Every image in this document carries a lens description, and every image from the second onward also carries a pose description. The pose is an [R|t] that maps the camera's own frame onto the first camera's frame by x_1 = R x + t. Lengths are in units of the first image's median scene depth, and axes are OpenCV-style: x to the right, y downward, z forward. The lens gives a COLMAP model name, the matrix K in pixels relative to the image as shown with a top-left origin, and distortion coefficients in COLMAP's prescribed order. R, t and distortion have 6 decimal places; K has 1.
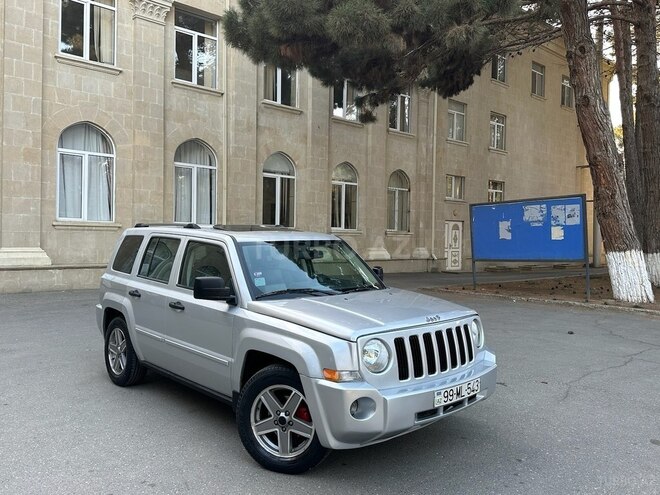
lens RADIAL K [[534.5, 0, 335.6], [0, 534.5, 241.2], [0, 0, 1]] dist [0.095985, -0.144964]
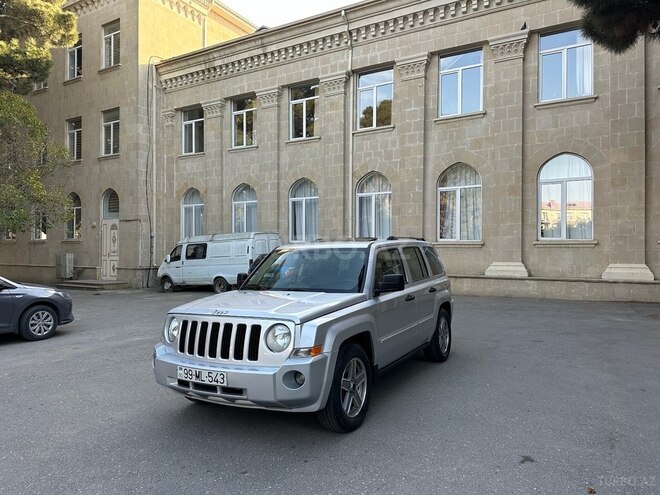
lens RADIAL K [[455.7, 0, 333.7], [0, 455.7, 254.3], [0, 0, 1]] dist [0.061062, -0.076710]
pose [[0.300869, -0.014580, -0.953554, 0.323977], [-0.001582, 0.999874, -0.015788, 0.009668], [0.953664, 0.006259, 0.300808, 0.253093]]
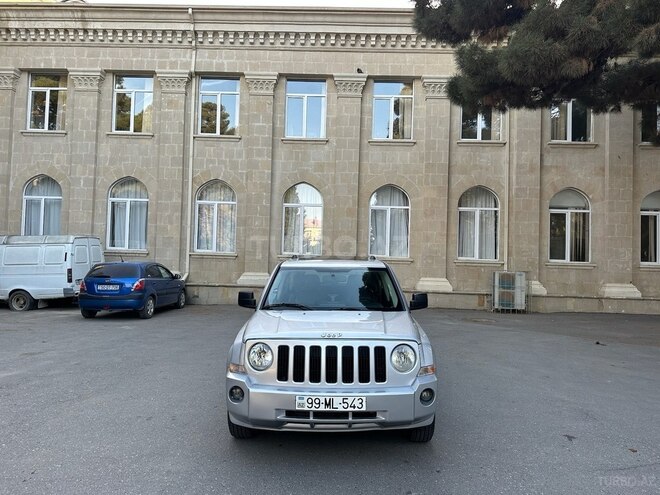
lens RADIAL K [[455.7, 0, 330.3], [0, 455.7, 250.9], [0, 0, 1]] dist [0.061062, -0.076710]
pose [[0.720817, -0.019055, -0.692863, 0.229088], [-0.018408, 0.998743, -0.046619, 0.003338], [0.692881, 0.046358, 0.719560, 0.080916]]
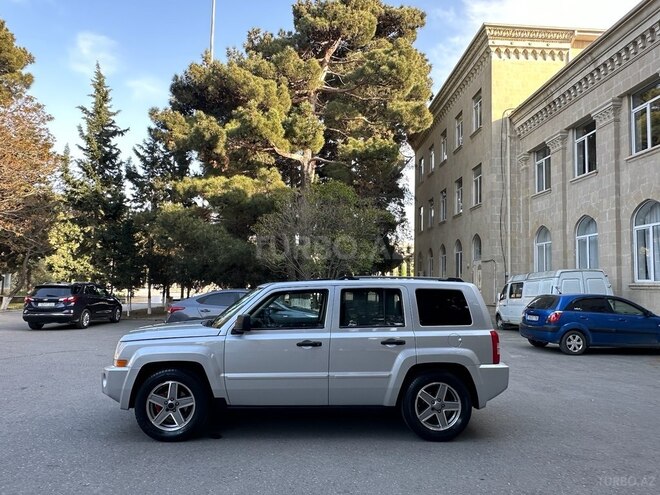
lens RADIAL K [[425.6, 0, 328.9], [0, 425.6, 251.3], [0, 0, 1]] dist [0.000737, 0.000467]
pose [[-0.644443, -0.093200, -0.758951, 0.229375], [-0.041638, 0.995349, -0.086874, -0.001181], [0.763518, -0.024384, -0.645326, 0.633167]]
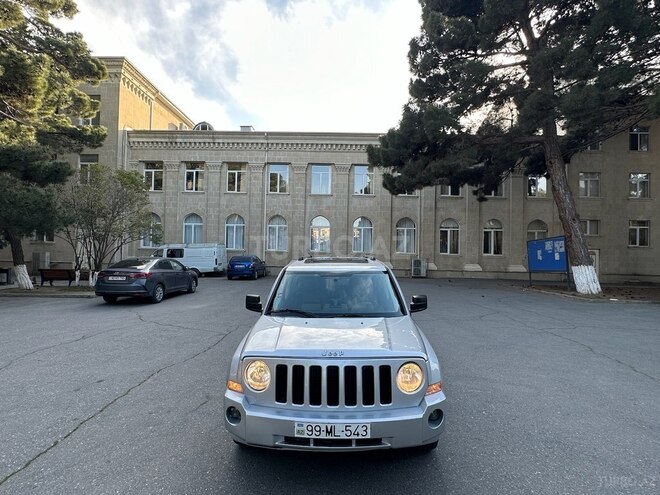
lens RADIAL K [[341.1, 0, 329.8], [0, 341.1, 251.8], [0, 0, 1]] dist [-0.019145, -0.000052]
pose [[0.720507, -0.010634, -0.693367, 0.639737], [-0.012428, 0.999524, -0.028244, 0.012495], [0.693337, 0.028967, 0.720031, -0.374413]]
